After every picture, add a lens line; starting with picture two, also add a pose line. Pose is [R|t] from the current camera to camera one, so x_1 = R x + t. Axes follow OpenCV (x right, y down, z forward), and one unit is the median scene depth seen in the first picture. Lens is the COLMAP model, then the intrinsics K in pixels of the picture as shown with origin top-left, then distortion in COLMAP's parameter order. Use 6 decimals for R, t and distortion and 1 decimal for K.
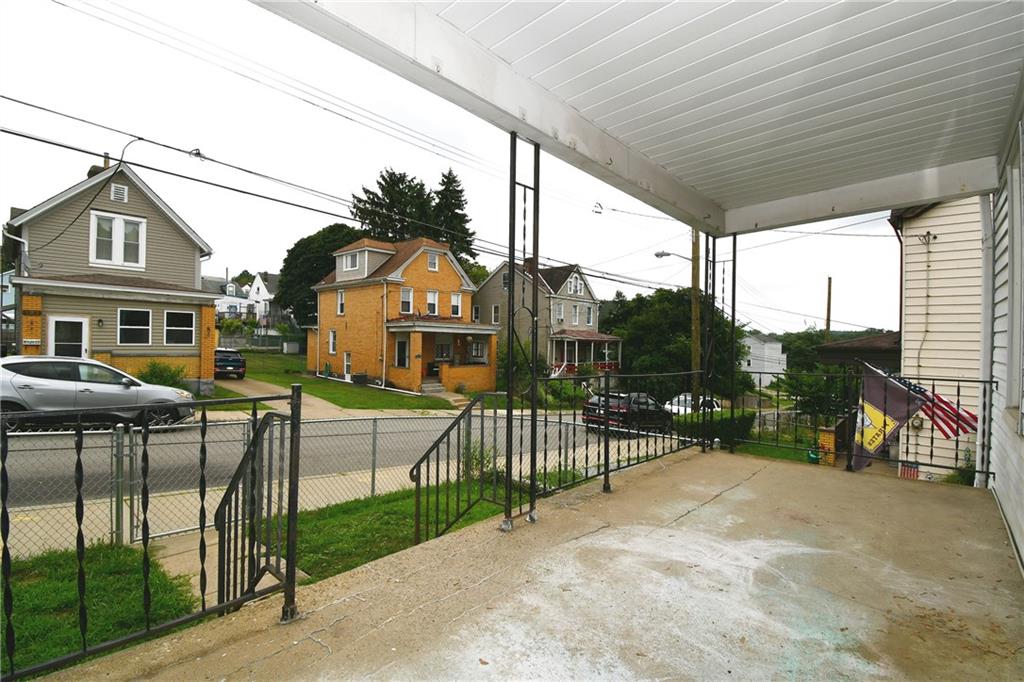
lens RADIAL K [[457.2, 0, 502.3], [0, 457.2, 340.2], [0, 0, 1]] dist [0.007456, -0.013076]
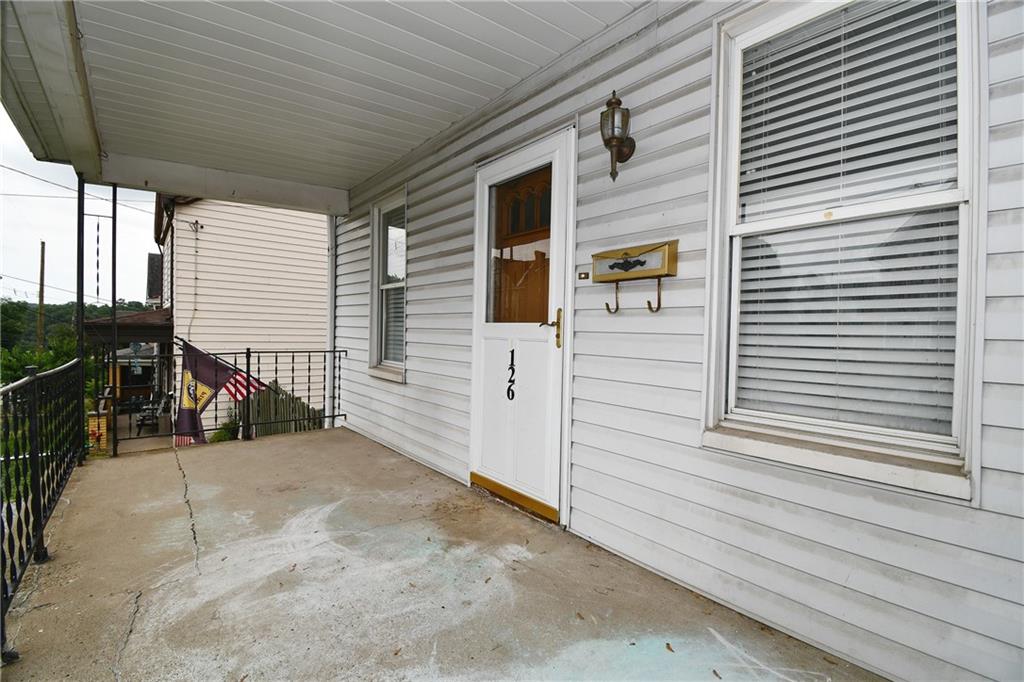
lens RADIAL K [[457.2, 0, 506.4], [0, 457.2, 337.2], [0, 0, 1]] dist [0.007456, -0.013076]
pose [[0.157327, -0.027040, 0.987176, -0.356617], [-0.019079, 0.999355, 0.030415, -0.006526], [-0.987362, -0.023620, 0.156710, 0.380518]]
